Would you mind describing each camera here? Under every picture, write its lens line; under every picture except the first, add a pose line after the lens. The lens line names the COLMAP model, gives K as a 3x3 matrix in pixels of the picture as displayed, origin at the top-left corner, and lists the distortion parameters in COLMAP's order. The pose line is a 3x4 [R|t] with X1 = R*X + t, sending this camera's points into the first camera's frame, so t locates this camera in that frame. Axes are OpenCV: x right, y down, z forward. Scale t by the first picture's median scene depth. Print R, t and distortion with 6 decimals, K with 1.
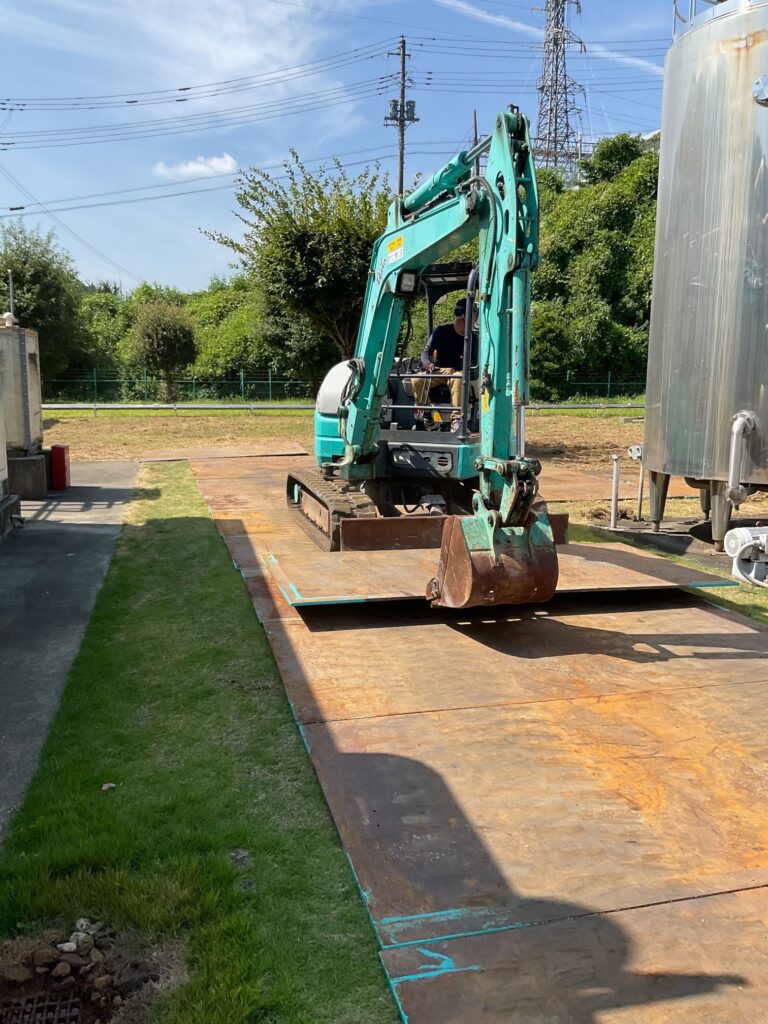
lens RADIAL K [[882.4, 0, 384.0], [0, 882.4, 512.0], [0, 0, 1]] dist [0.124397, -0.242838]
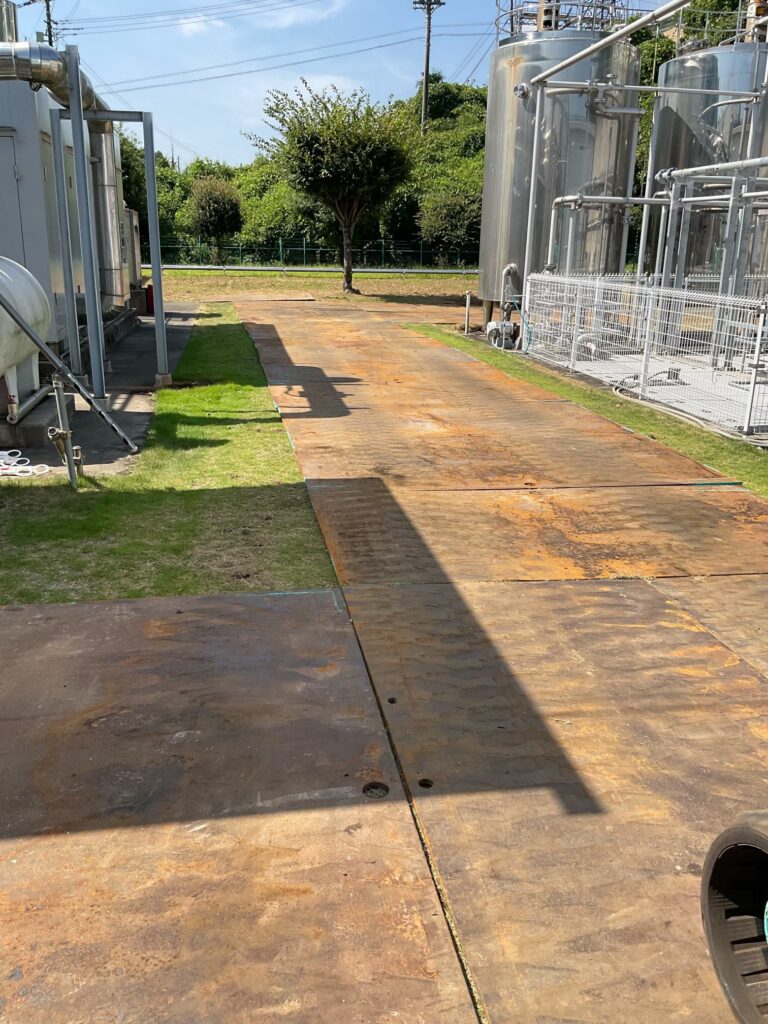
lens RADIAL K [[882.4, 0, 384.0], [0, 882.4, 512.0], [0, 0, 1]] dist [0.124397, -0.242838]
pose [[0.998104, 0.027577, -0.055030, 0.054183], [-0.019754, 0.990241, 0.137959, 0.034988], [0.058298, -0.136611, 0.988908, -0.218299]]
